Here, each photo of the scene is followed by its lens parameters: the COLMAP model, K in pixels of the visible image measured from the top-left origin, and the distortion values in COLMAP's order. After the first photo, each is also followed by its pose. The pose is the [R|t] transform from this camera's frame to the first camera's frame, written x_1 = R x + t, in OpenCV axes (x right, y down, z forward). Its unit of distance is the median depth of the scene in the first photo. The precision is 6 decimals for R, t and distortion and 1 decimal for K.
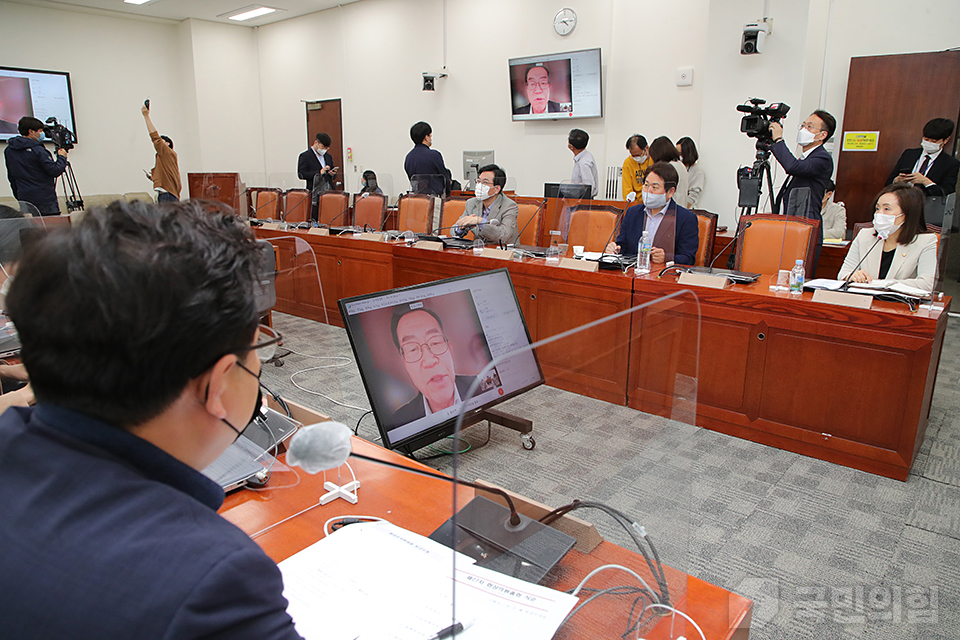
lens RADIAL K [[667.3, 0, 468.4], [0, 667.3, 324.8], [0, 0, 1]] dist [-0.073166, 0.044416]
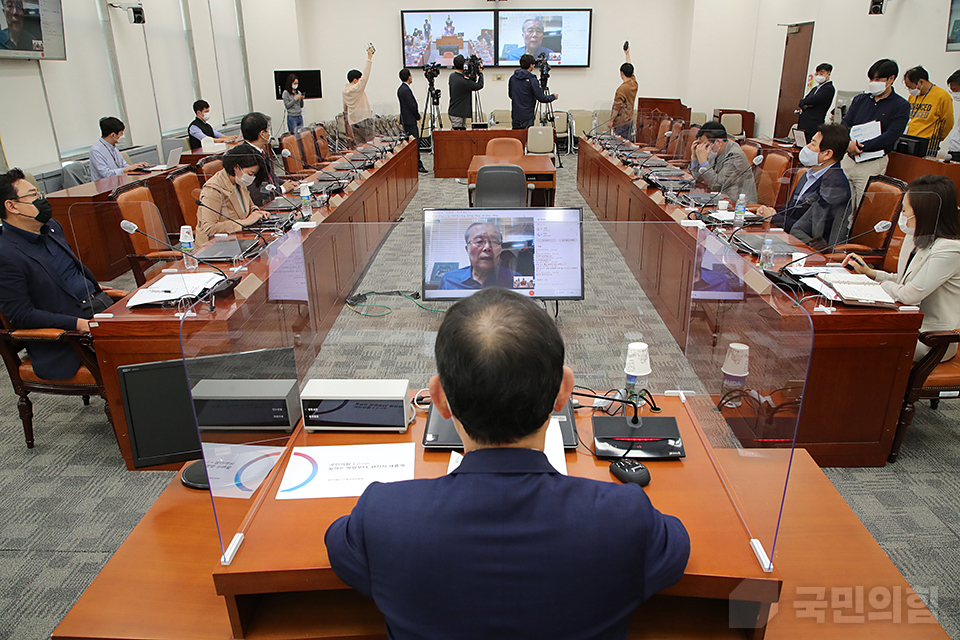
lens RADIAL K [[667.3, 0, 468.4], [0, 667.3, 324.8], [0, 0, 1]] dist [-0.073166, 0.044416]
pose [[0.636633, 0.272041, -0.721590, 0.422351], [-0.170744, 0.962213, 0.212114, -0.047198], [0.752027, -0.011831, 0.659026, -0.011902]]
